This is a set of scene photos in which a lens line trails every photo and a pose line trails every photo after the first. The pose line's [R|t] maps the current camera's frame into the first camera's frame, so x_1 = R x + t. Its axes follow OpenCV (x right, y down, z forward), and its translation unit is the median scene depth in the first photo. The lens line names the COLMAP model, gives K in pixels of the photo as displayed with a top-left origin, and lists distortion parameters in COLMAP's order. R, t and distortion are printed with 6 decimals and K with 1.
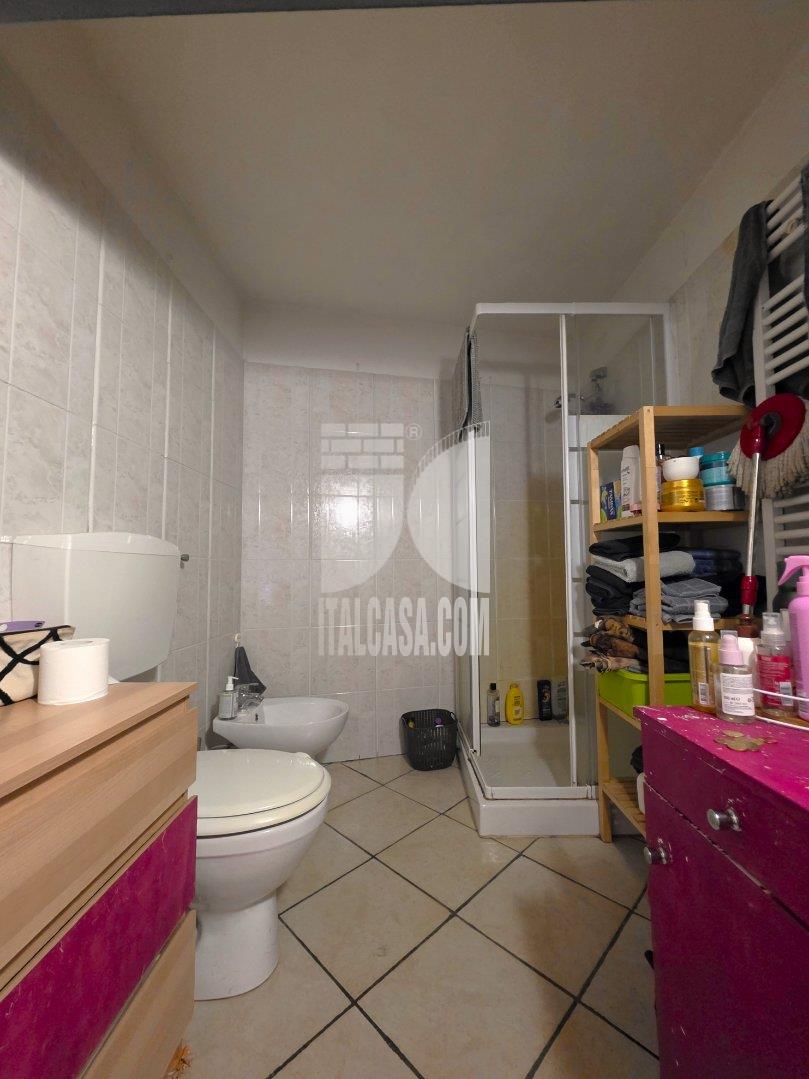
lens RADIAL K [[428.8, 0, 400.8], [0, 428.8, 539.4], [0, 0, 1]] dist [0.002537, -0.000392]
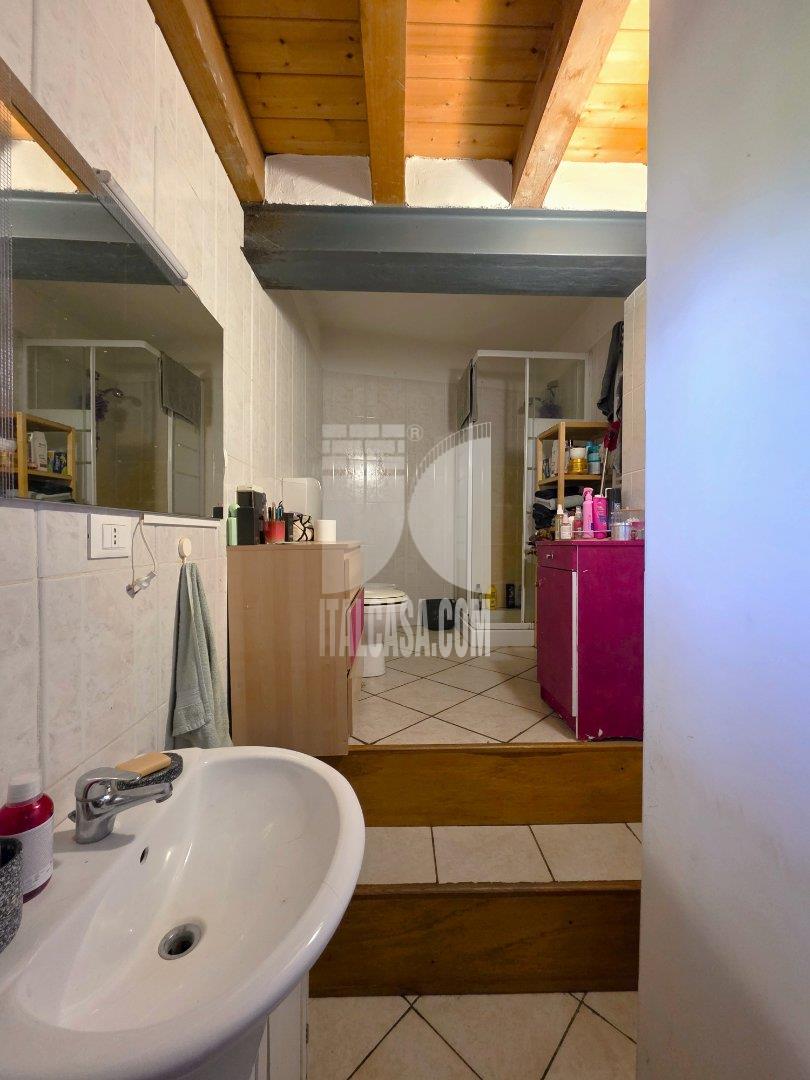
lens RADIAL K [[429.2, 0, 406.4], [0, 429.2, 541.6], [0, 0, 1]] dist [0.002537, -0.000392]
pose [[0.997955, 0.010089, 0.063126, -0.207250], [-0.015641, 0.995990, 0.088090, 0.063240], [-0.061984, -0.088897, 0.994110, -0.742523]]
